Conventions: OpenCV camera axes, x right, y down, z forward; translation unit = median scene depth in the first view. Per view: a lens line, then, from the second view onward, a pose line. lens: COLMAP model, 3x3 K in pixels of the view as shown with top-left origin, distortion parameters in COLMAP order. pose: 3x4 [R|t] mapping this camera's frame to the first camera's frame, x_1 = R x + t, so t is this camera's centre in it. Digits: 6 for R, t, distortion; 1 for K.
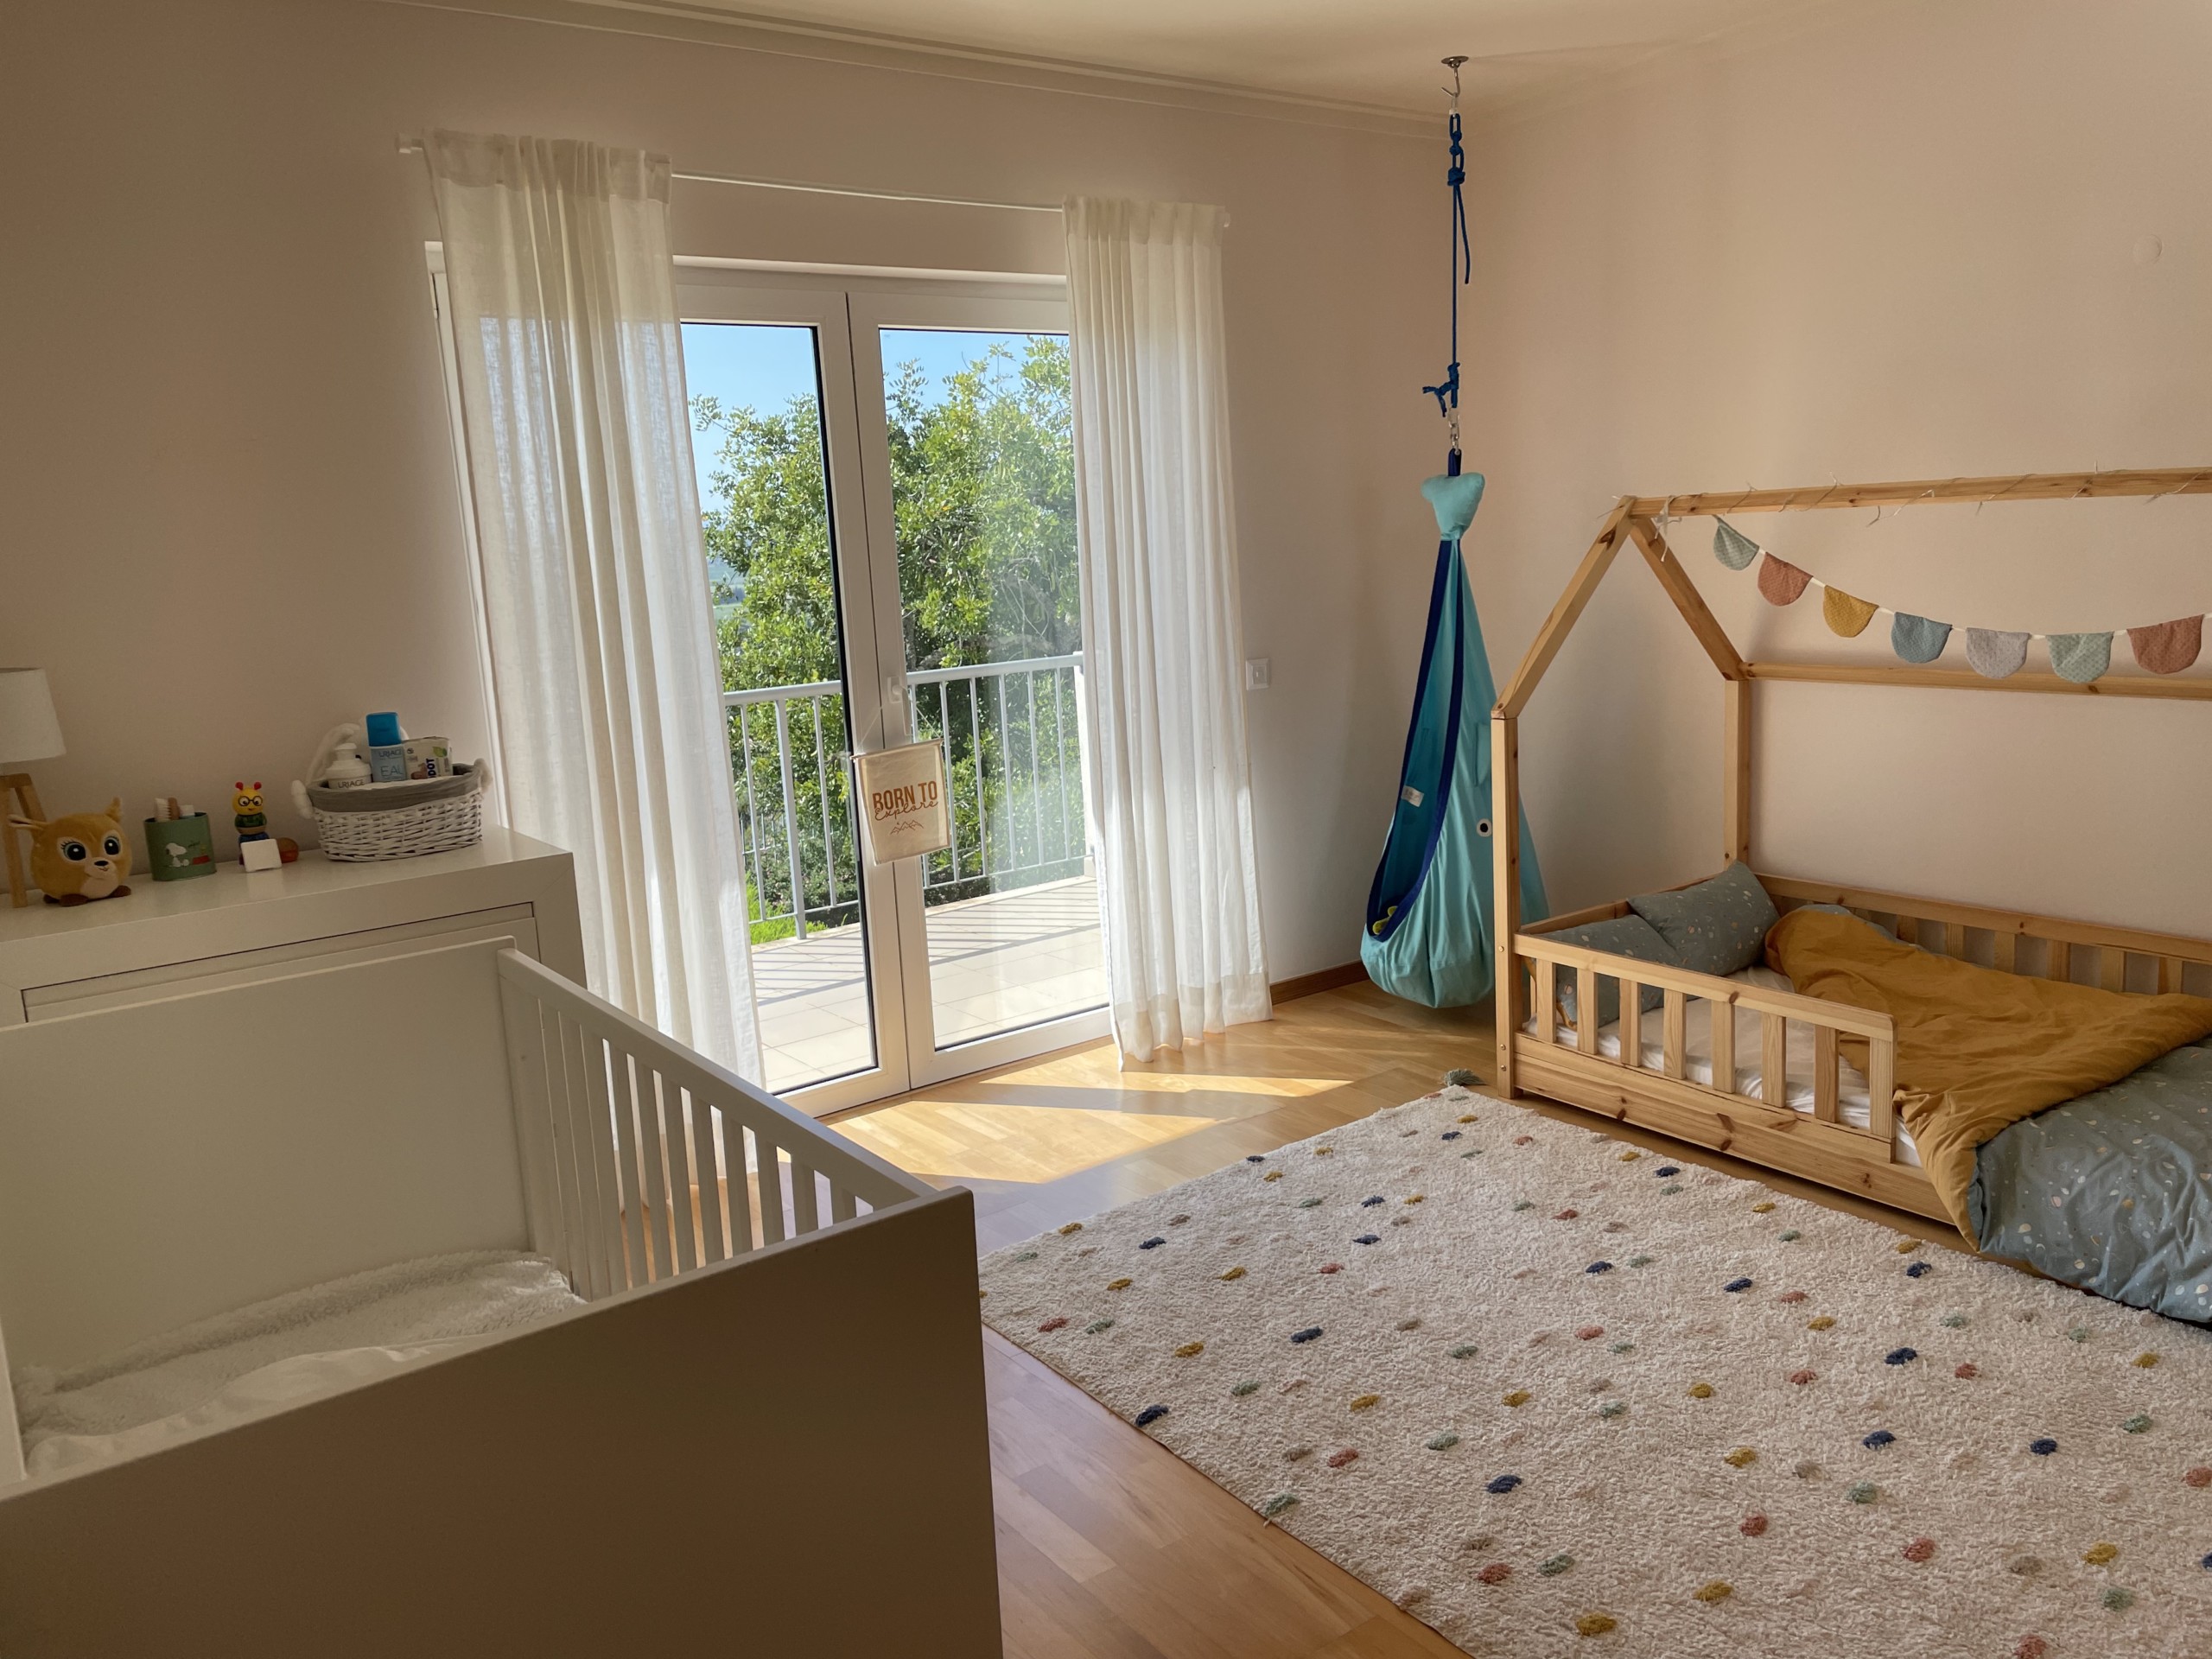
lens RADIAL K [[1672.7, 0, 1112.8], [0, 1672.7, 801.6], [0, 0, 1]] dist [0.076872, -0.090161]
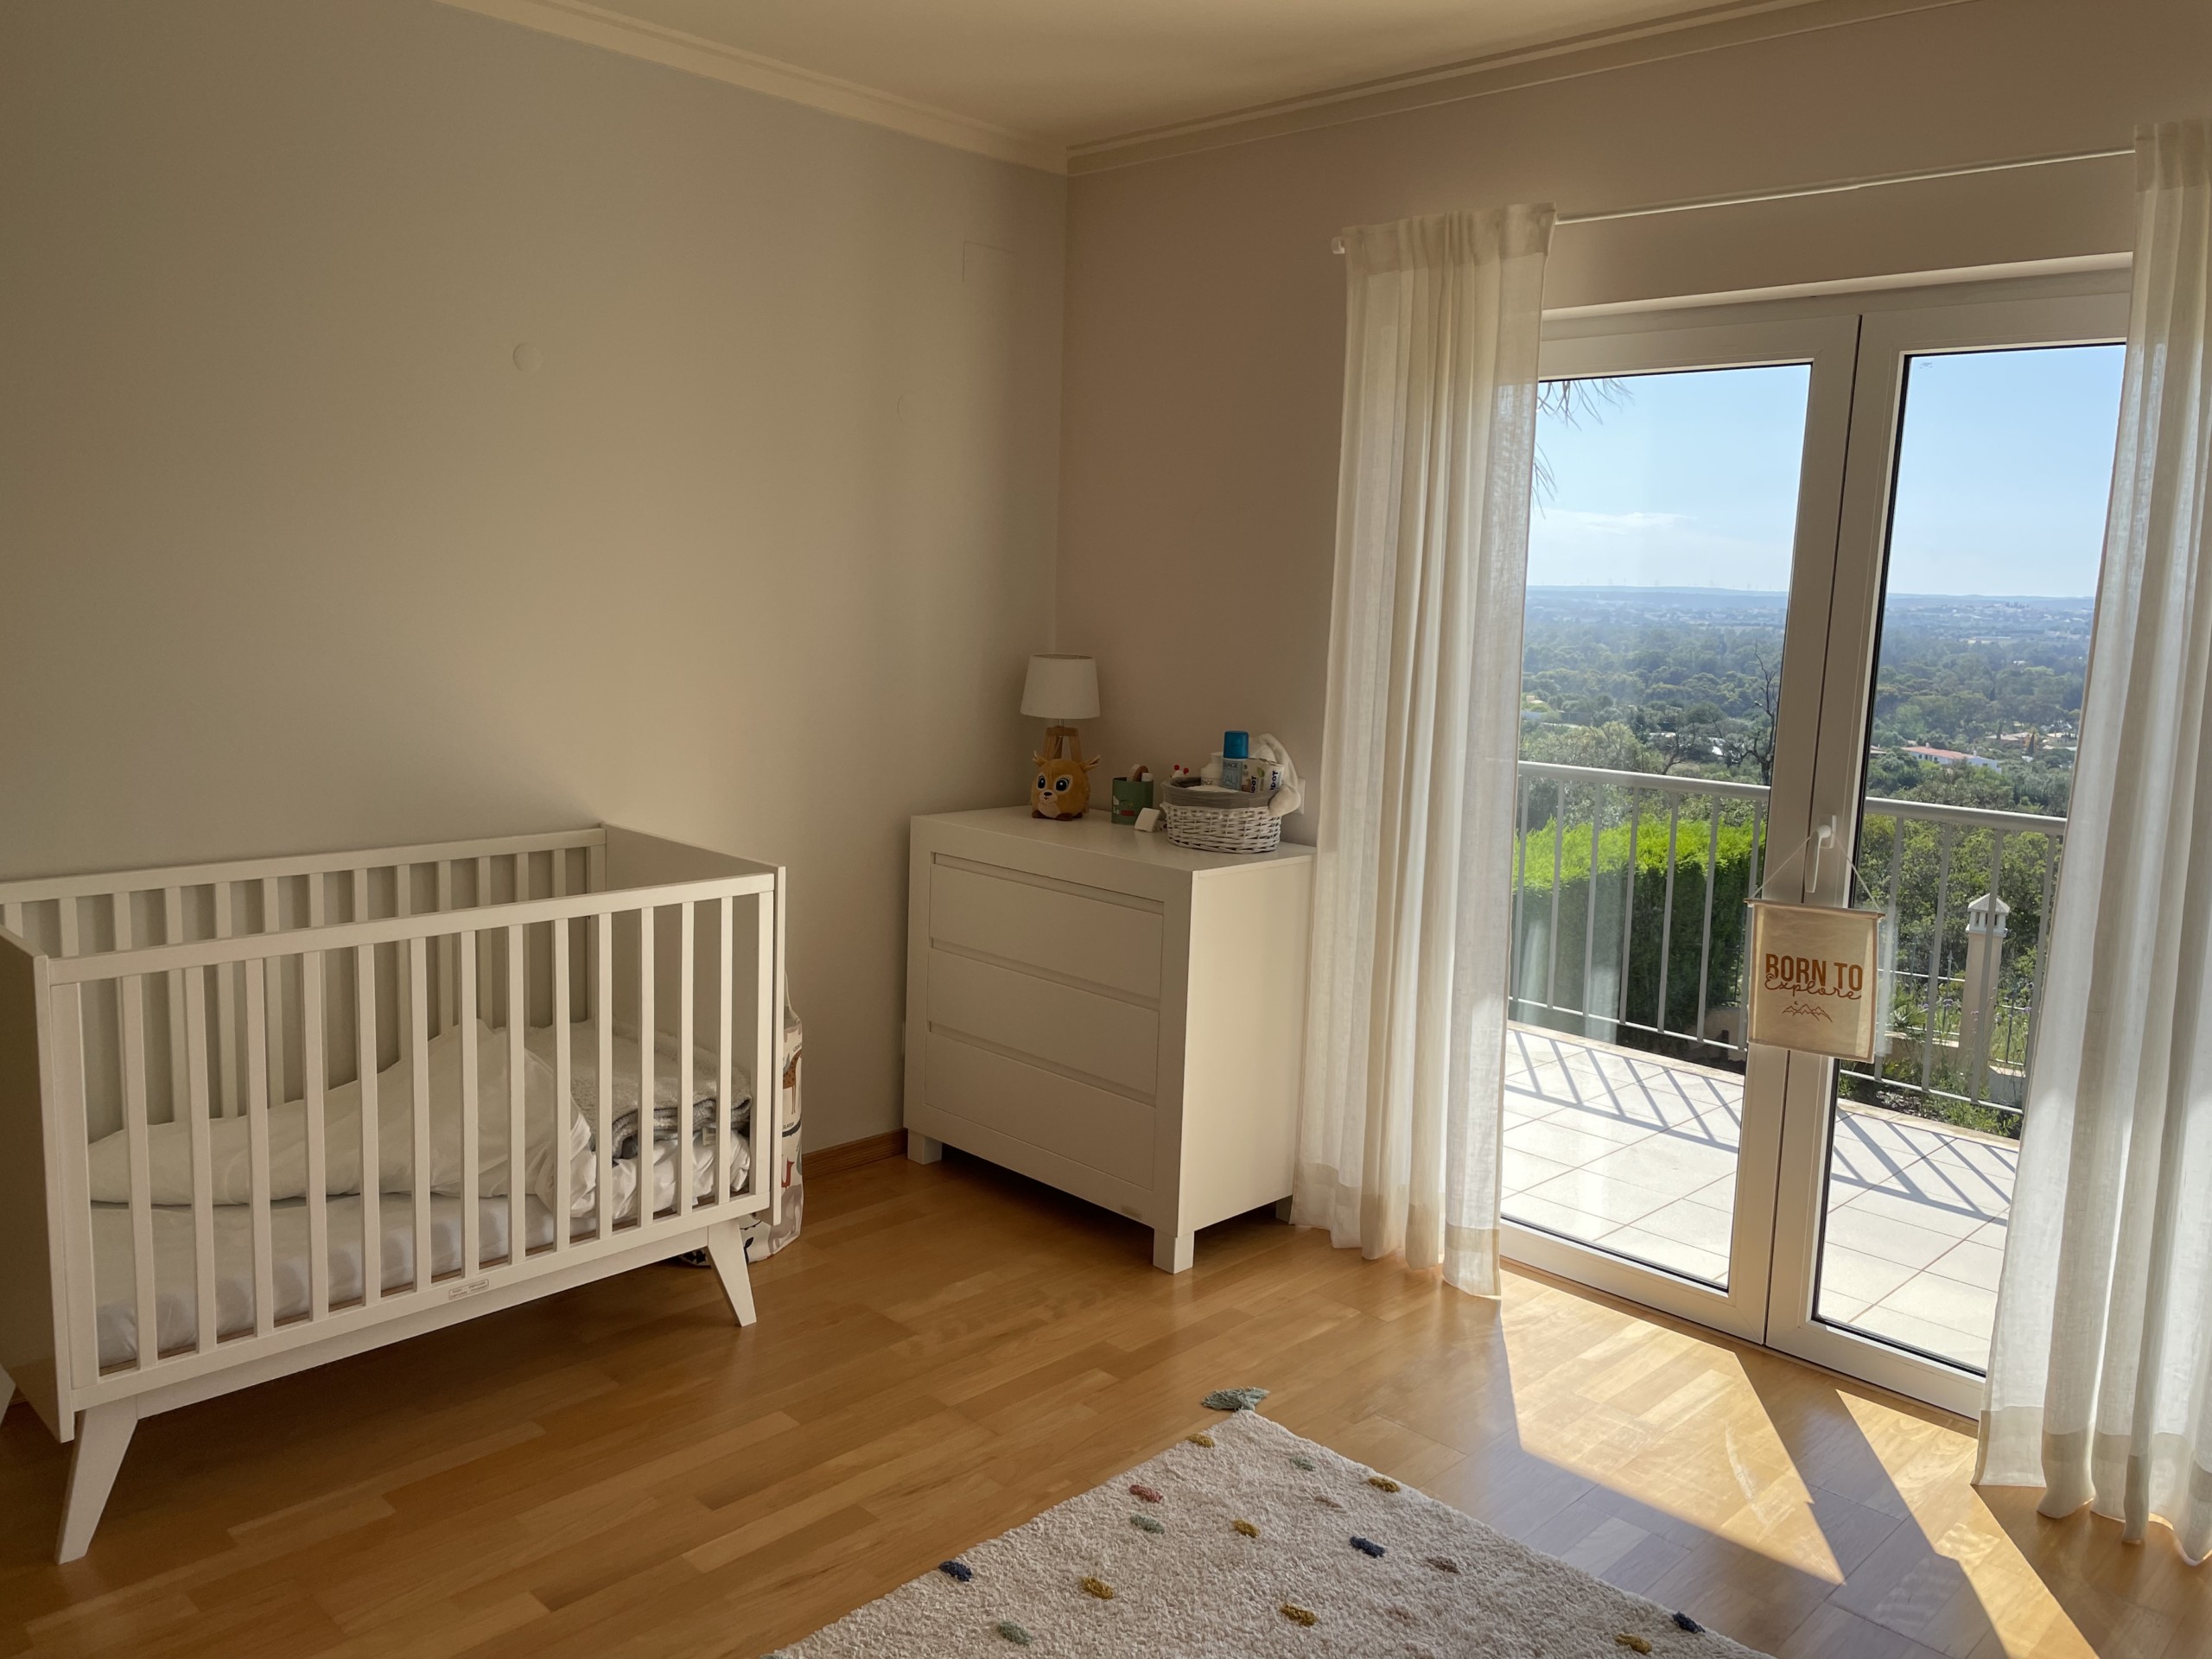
lens RADIAL K [[1672.7, 0, 1112.8], [0, 1672.7, 801.6], [0, 0, 1]] dist [0.076872, -0.090161]
pose [[0.164290, 0.192910, -0.967365, 0.725786], [-0.203603, 0.966204, 0.158100, -0.177494], [0.965171, 0.170984, 0.198015, 0.702132]]
